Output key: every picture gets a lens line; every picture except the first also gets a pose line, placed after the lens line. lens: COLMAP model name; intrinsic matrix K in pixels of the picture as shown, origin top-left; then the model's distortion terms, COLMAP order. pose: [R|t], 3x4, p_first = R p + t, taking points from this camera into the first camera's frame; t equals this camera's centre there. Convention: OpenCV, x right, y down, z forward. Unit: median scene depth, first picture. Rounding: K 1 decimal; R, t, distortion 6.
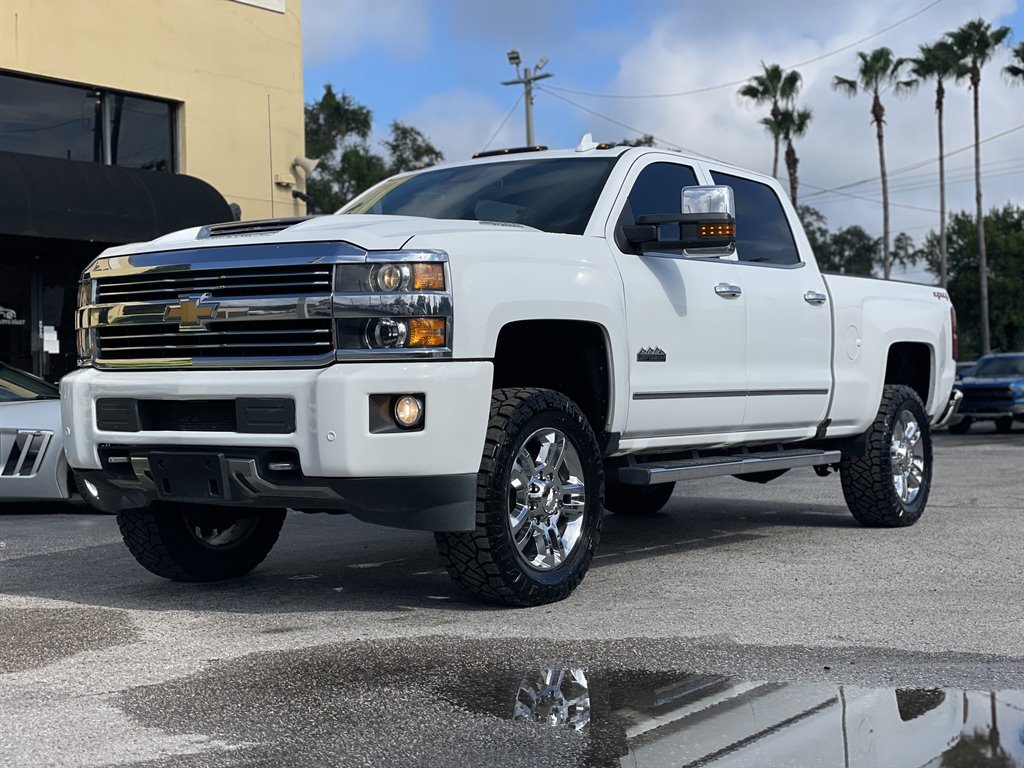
lens RADIAL K [[1526.1, 0, 503.4], [0, 1526.1, 356.0], [0, 0, 1]] dist [0.200782, -0.588612]
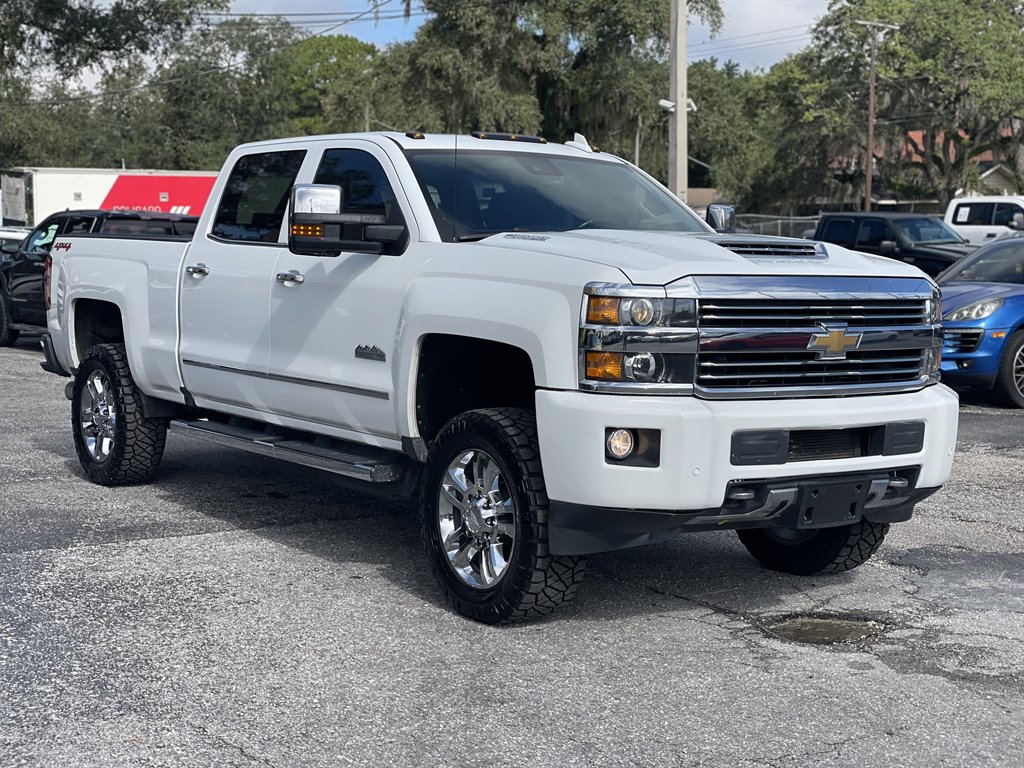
lens RADIAL K [[1525.5, 0, 509.7], [0, 1525.5, 363.0], [0, 0, 1]] dist [0.211173, -0.648329]
pose [[0.338671, -0.047633, 0.939698, -1.048583], [-0.046676, 0.996638, 0.067342, -0.061867], [-0.939746, -0.066668, 0.335309, 0.737978]]
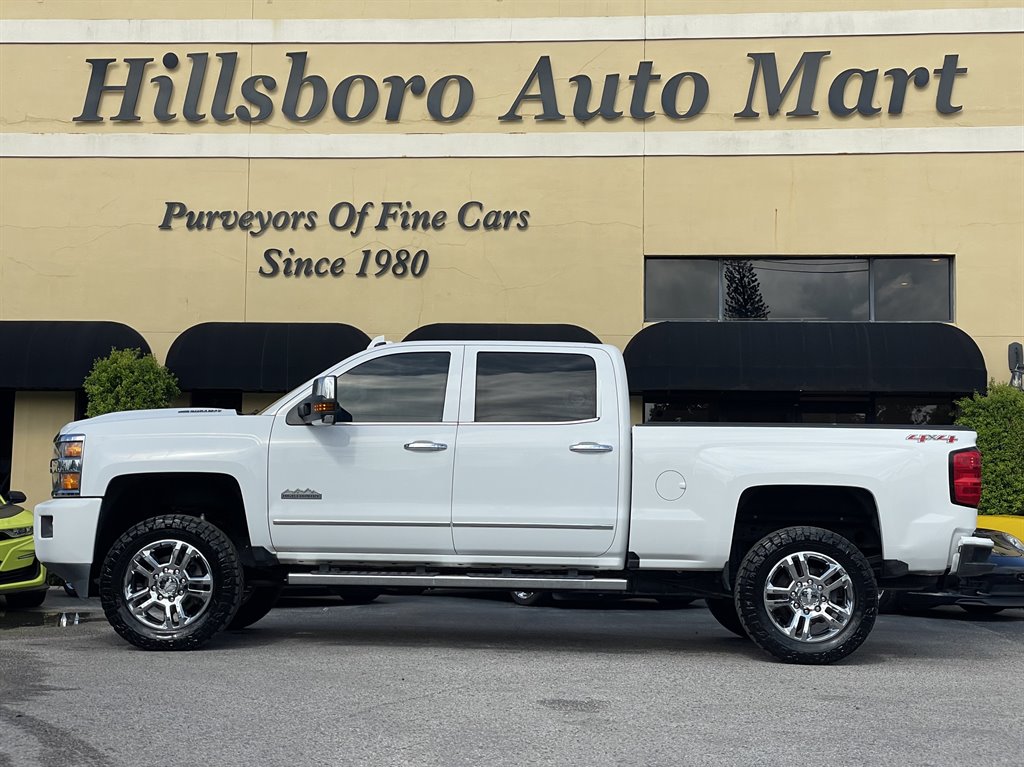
lens RADIAL K [[1555.4, 0, 513.0], [0, 1555.4, 349.9], [0, 0, 1]] dist [0.198762, -0.622045]
pose [[0.566559, -0.060846, -0.821772, 1.409592], [-0.007186, 0.996867, -0.078765, -0.021887], [0.823990, 0.050530, 0.564347, 0.318839]]
